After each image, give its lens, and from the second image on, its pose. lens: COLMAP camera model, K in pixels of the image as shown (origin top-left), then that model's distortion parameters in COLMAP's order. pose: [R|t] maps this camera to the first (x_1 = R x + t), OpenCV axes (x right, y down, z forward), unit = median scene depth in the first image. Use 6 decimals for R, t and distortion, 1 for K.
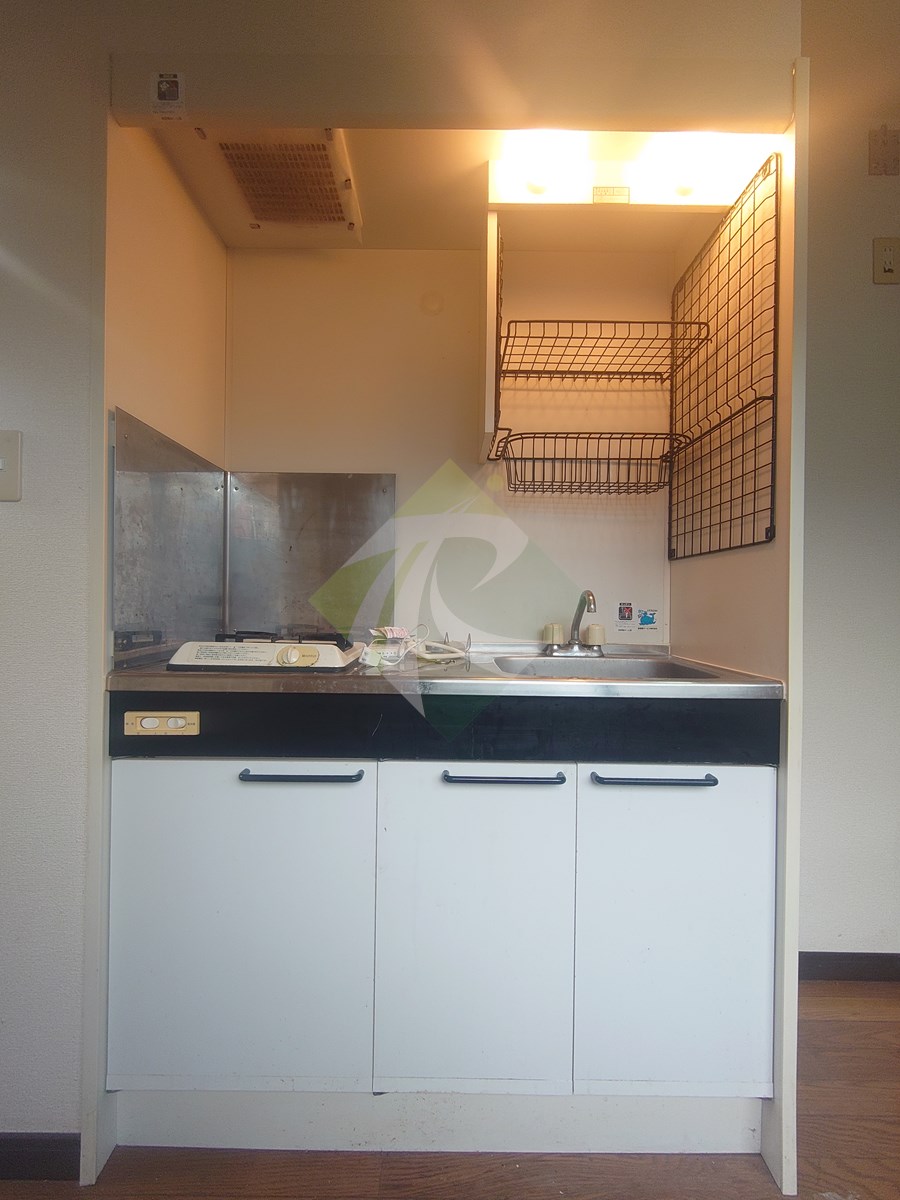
lens RADIAL K [[515.5, 0, 447.2], [0, 515.5, 598.6], [0, 0, 1]] dist [0.003226, -0.000937]
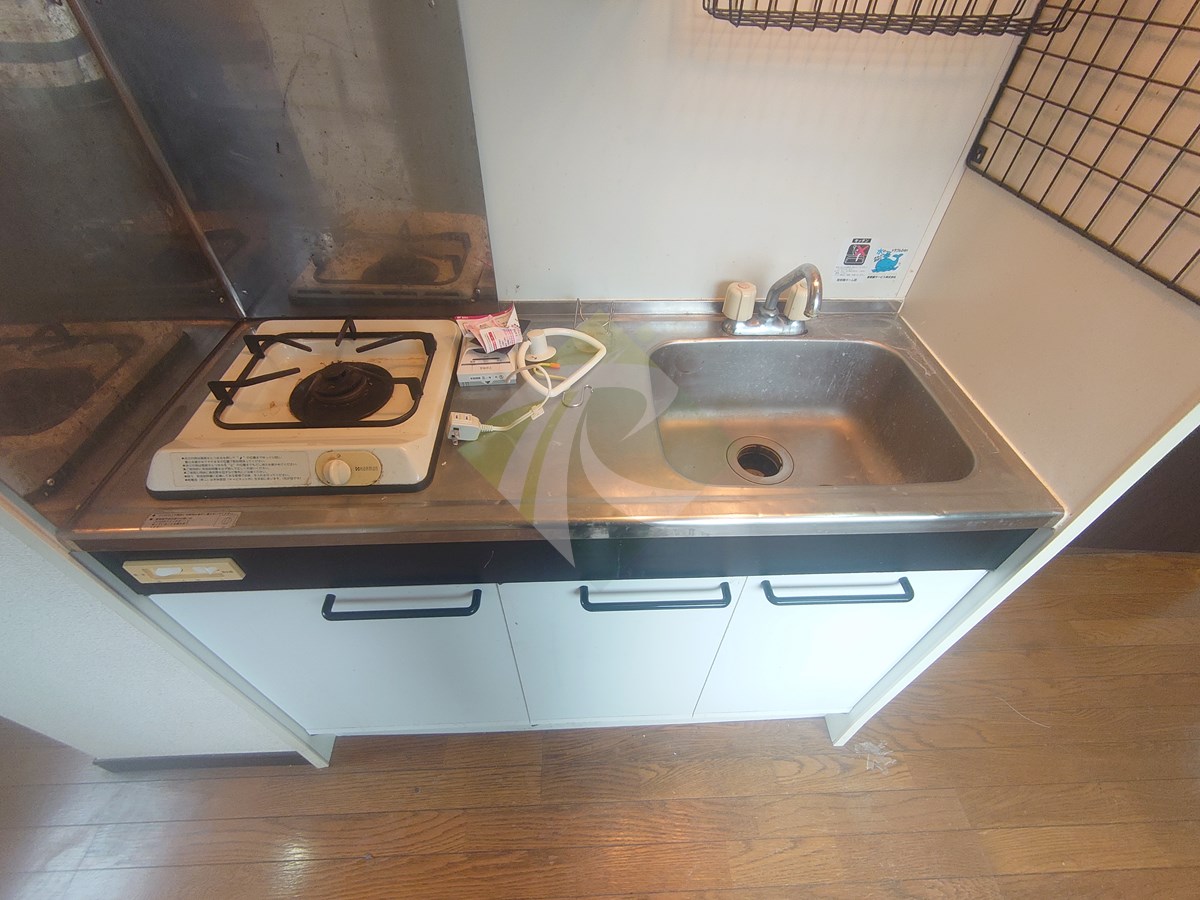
lens RADIAL K [[515.5, 0, 601.2], [0, 515.5, 450.8], [0, 0, 1]] dist [0.003226, -0.000937]
pose [[0.999306, -0.027298, 0.025336, 0.008184], [0.001309, 0.705588, 0.708621, -0.293884], [-0.037221, -0.708096, 0.705134, 0.452373]]
